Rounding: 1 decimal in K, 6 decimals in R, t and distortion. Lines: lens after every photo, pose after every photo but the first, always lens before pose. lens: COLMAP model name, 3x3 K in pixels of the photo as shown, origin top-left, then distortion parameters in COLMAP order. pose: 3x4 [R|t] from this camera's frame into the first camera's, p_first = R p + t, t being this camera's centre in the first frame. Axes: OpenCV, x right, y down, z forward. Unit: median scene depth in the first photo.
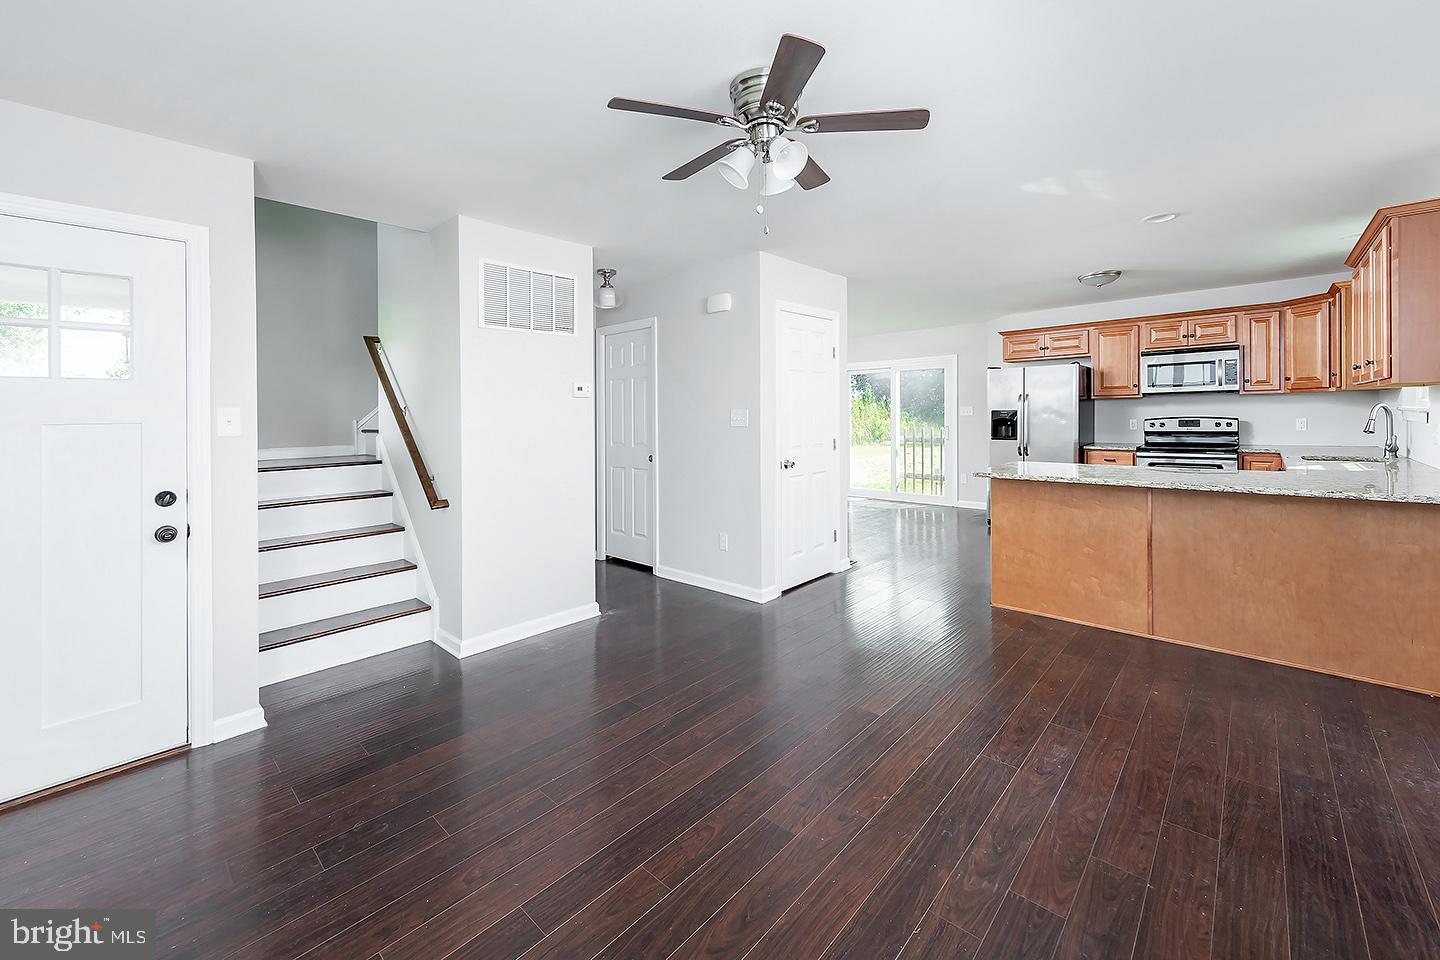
lens RADIAL K [[626.1, 0, 719.5], [0, 626.1, 430.8], [0, 0, 1]] dist [0.000547, -0.000081]
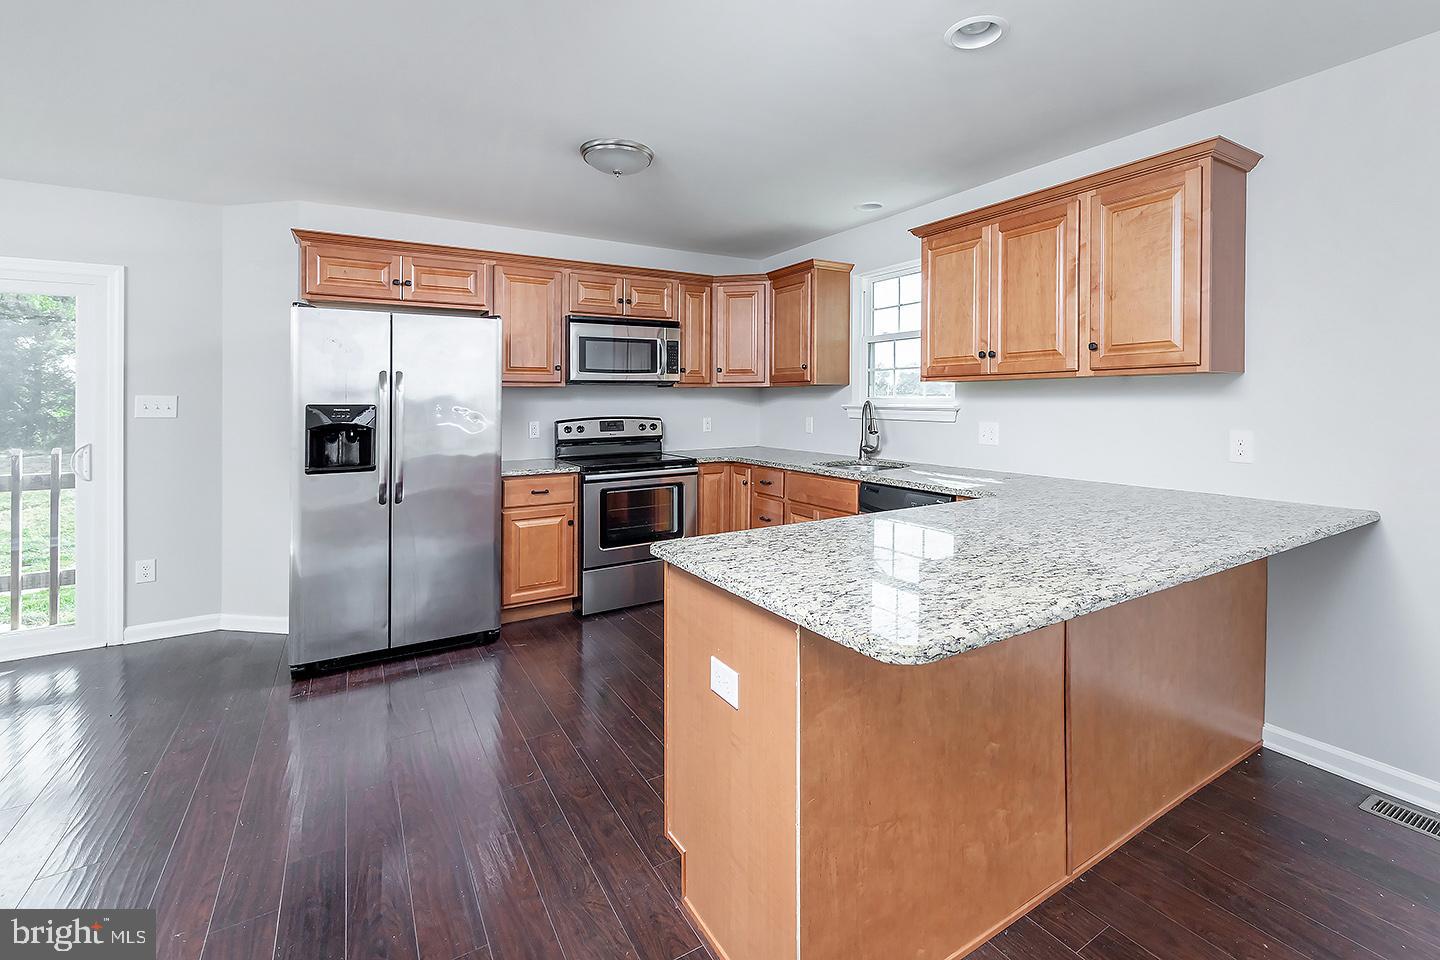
lens RADIAL K [[633.4, 0, 775.7], [0, 633.4, 401.6], [0, 0, 1]] dist [0.001213, 0.005295]
pose [[0.221931, 0.016184, 0.974928, 0.096536], [0.027608, 0.999357, -0.022875, -0.017953], [-0.974672, 0.031992, 0.221341, 0.660955]]
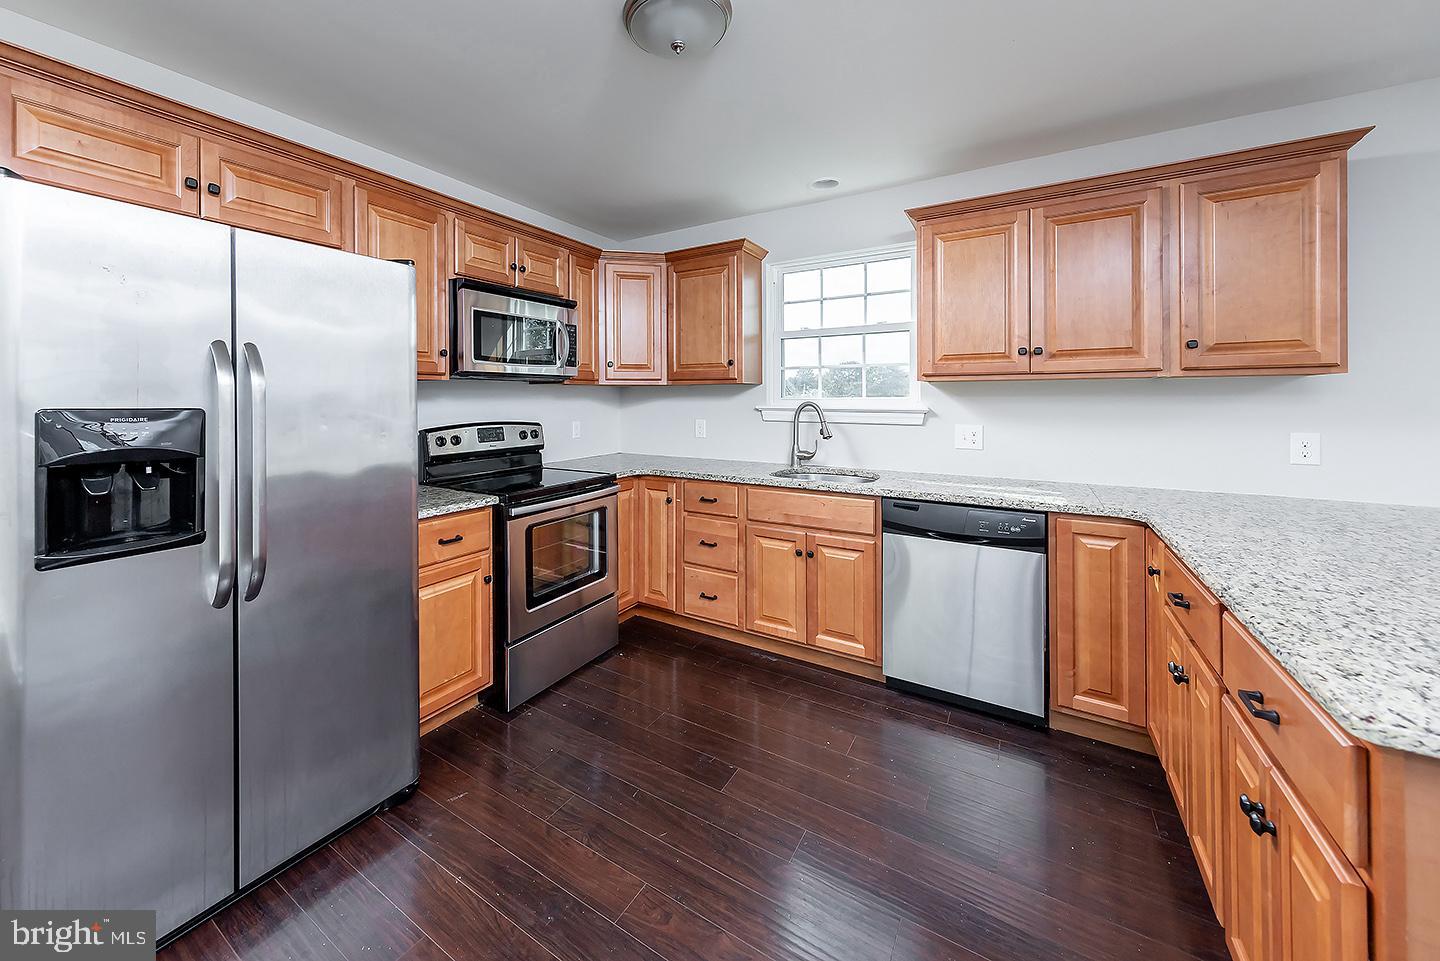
lens RADIAL K [[540.2, 0, 636.5], [0, 540.2, 402.3], [0, 0, 1]] dist [0.000961, 0.000045]
pose [[-0.152898, 0.015136, 0.988126, 0.281290], [0.031936, 0.999436, -0.010368, -0.030482], [-0.987726, 0.029971, -0.153295, 0.945895]]
